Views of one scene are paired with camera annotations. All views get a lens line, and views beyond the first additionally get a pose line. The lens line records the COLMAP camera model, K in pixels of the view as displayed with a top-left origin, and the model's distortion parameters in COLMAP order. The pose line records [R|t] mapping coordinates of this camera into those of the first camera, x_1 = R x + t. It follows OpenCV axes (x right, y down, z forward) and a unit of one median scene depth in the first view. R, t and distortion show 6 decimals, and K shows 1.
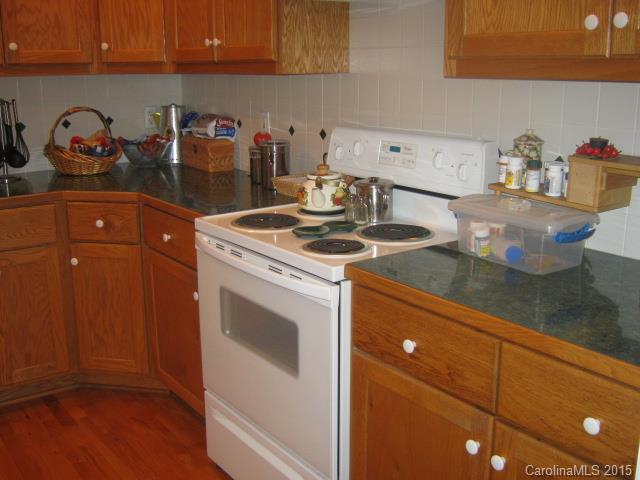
lens RADIAL K [[704.2, 0, 318.2], [0, 704.2, 241.1], [0, 0, 1]] dist [-0.077967, 0.000000]
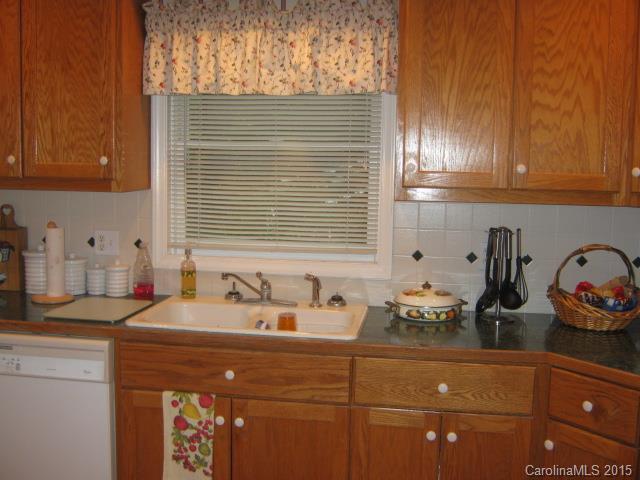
lens RADIAL K [[704.2, 0, 315.8], [0, 704.2, 235.8], [0, 0, 1]] dist [-0.077967, 0.000000]
pose [[0.708477, 0.082943, -0.700843, -0.013376], [-0.192966, 0.977994, -0.079325, -0.078941], [0.678840, 0.191439, 0.708891, 0.218415]]
